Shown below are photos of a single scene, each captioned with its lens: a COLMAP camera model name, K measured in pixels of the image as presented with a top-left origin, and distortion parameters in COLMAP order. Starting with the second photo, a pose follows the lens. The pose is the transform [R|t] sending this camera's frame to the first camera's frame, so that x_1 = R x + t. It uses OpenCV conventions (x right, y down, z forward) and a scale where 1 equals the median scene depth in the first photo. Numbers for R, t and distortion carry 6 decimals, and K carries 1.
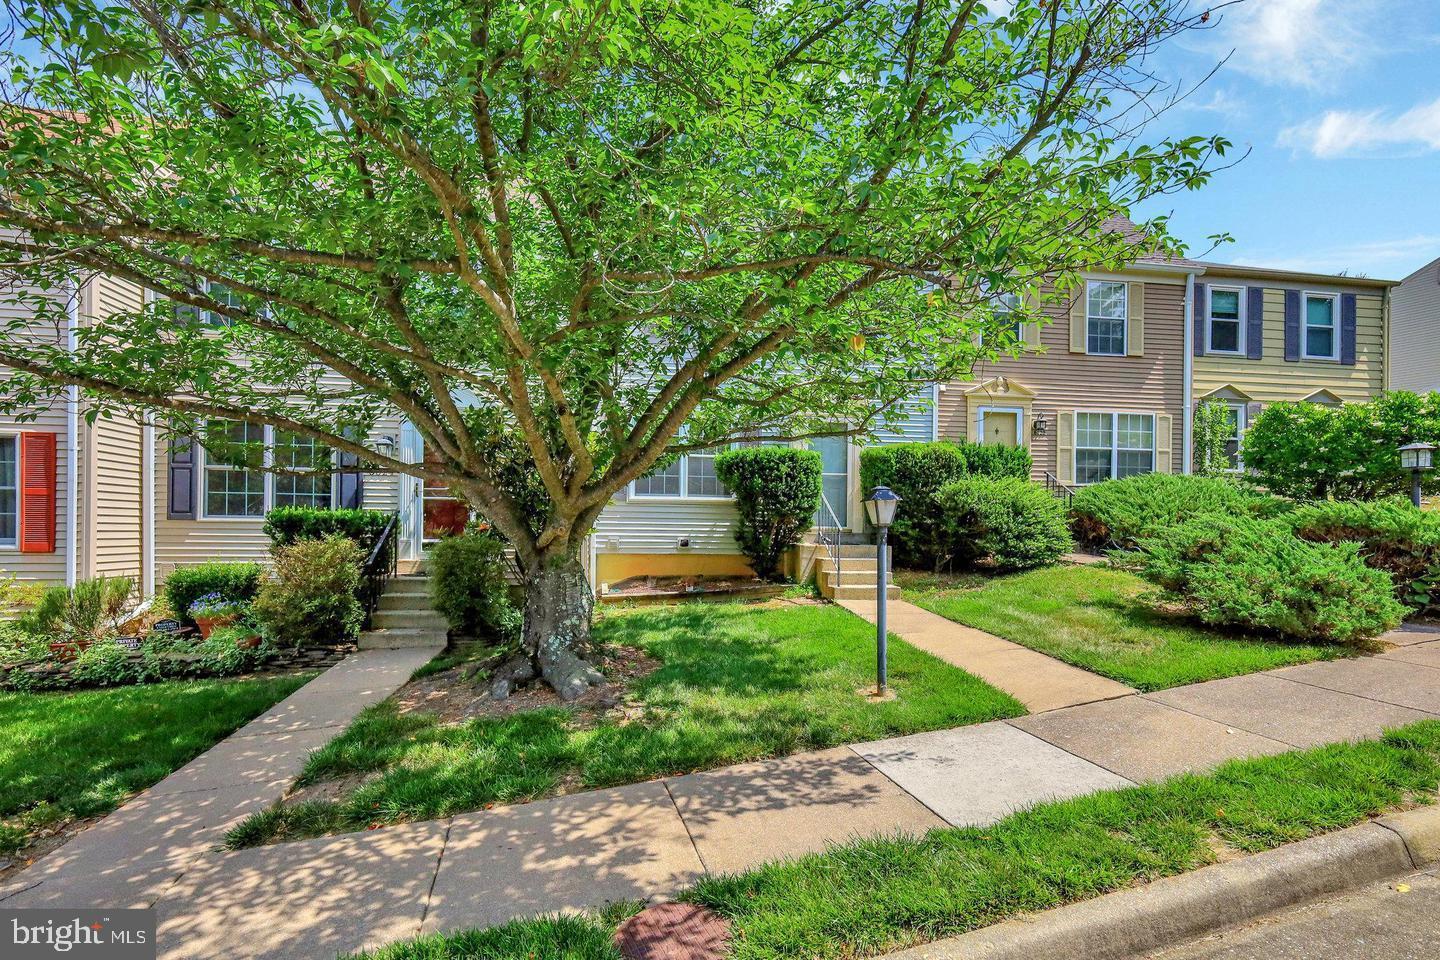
lens RADIAL K [[643.2, 0, 720.8], [0, 643.2, 533.8], [0, 0, 1]] dist [0.003240, 0.000199]
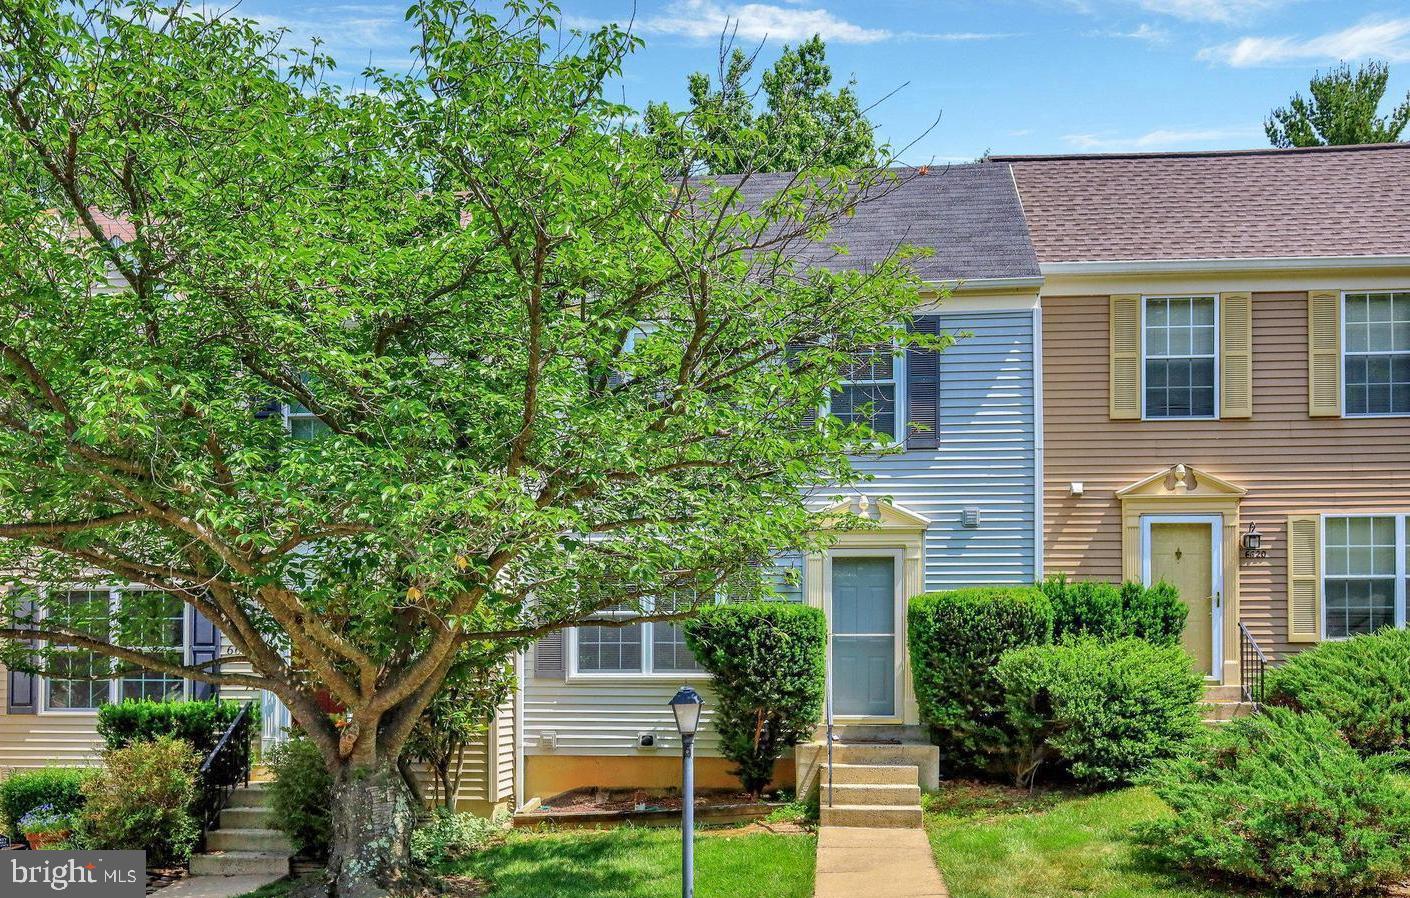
lens RADIAL K [[1204.4, 0, 701.4], [0, 1204.4, 693.1], [0, 0, 1]] dist [0.001486, 0.000511]
pose [[0.972807, -0.007664, -0.231488, 0.339237], [0.005675, 0.999941, -0.009257, -0.027664], [0.231546, 0.007692, 0.972794, -0.273975]]
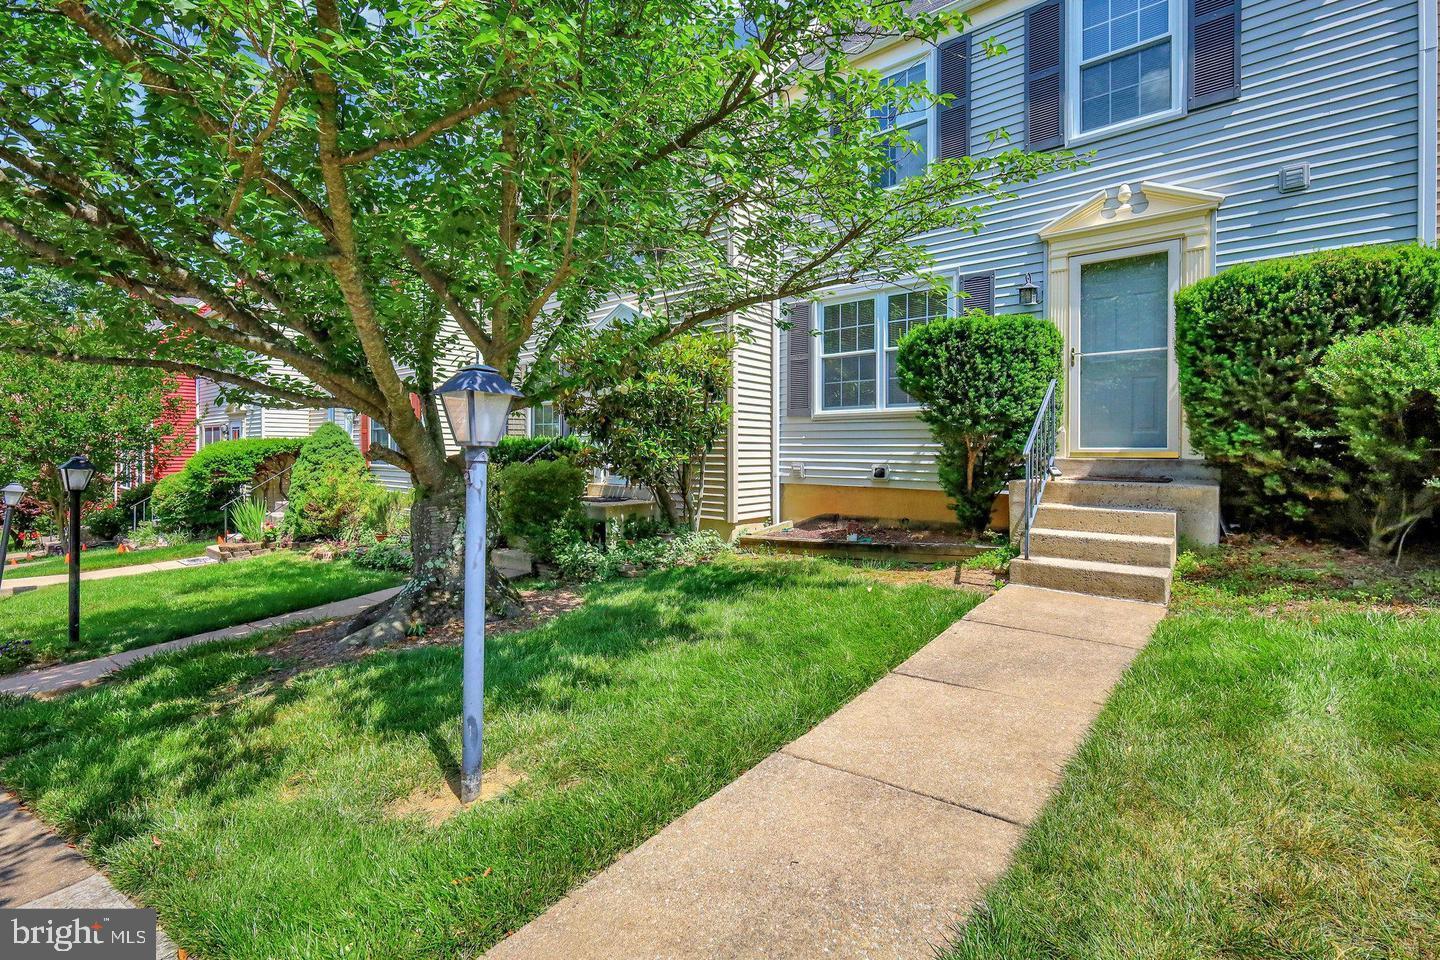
lens RADIAL K [[635.9, 0, 716.4], [0, 635.9, 455.2], [0, 0, 1]] dist [-0.000841, 0.000663]
pose [[0.674101, -0.001598, -0.738637, 0.390811], [-0.001825, 0.999991, -0.003828, -0.002266], [0.738637, 0.003928, 0.674092, 0.440221]]
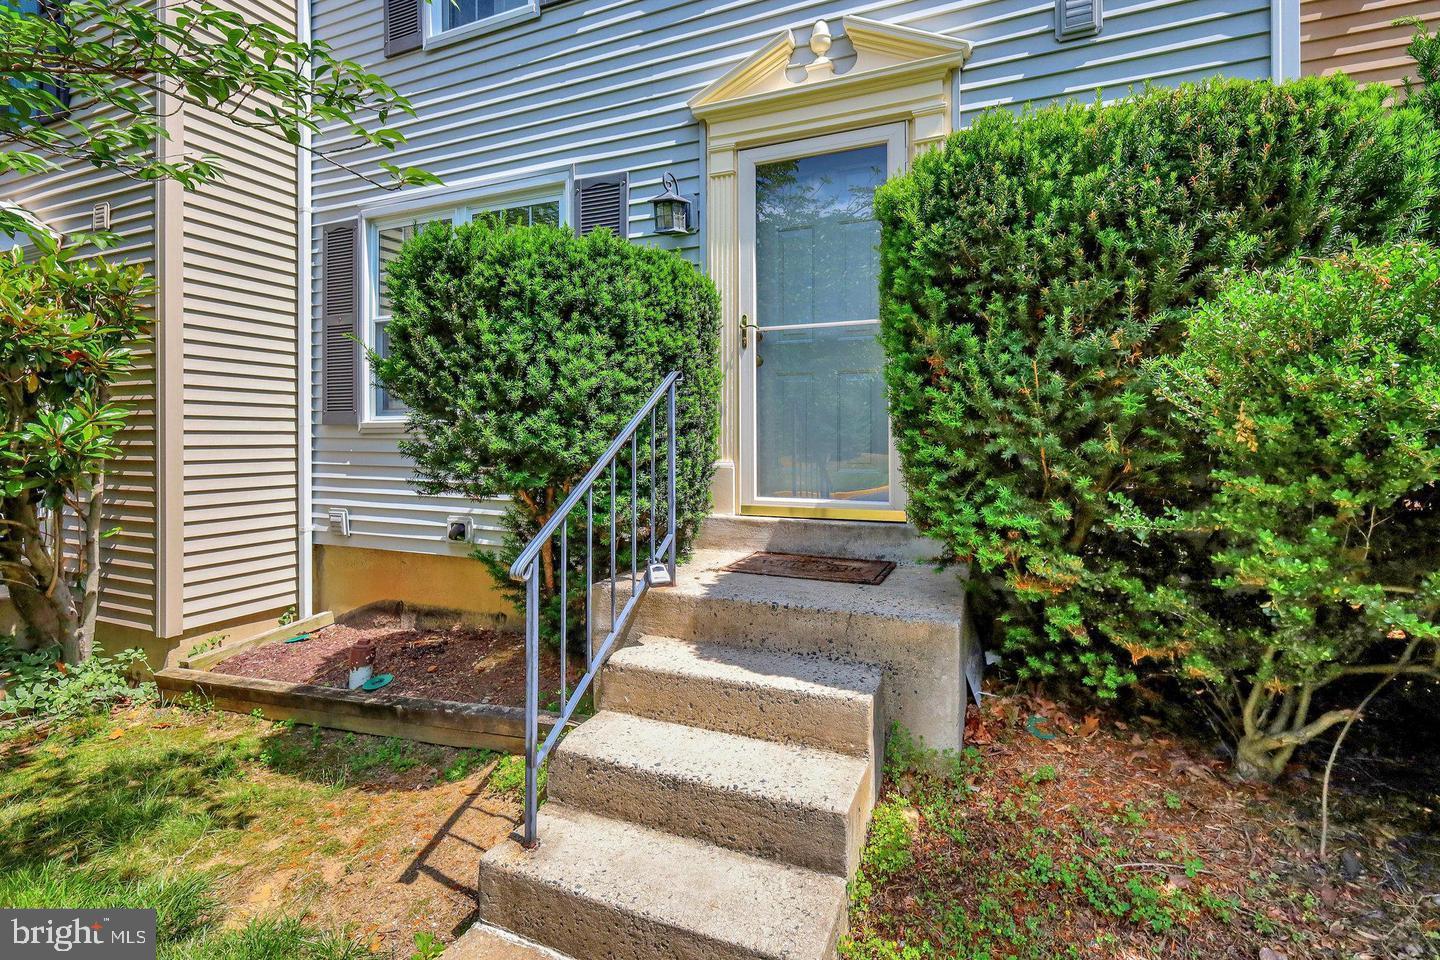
lens RADIAL K [[672.3, 0, 723.0], [0, 672.3, 431.7], [0, 0, 1]] dist [-0.001693, 0.000248]
pose [[0.856404, -0.014251, -0.516110, 0.338602], [0.005057, 0.999803, -0.019216, -0.043394], [0.516282, 0.013847, 0.856307, 0.827094]]
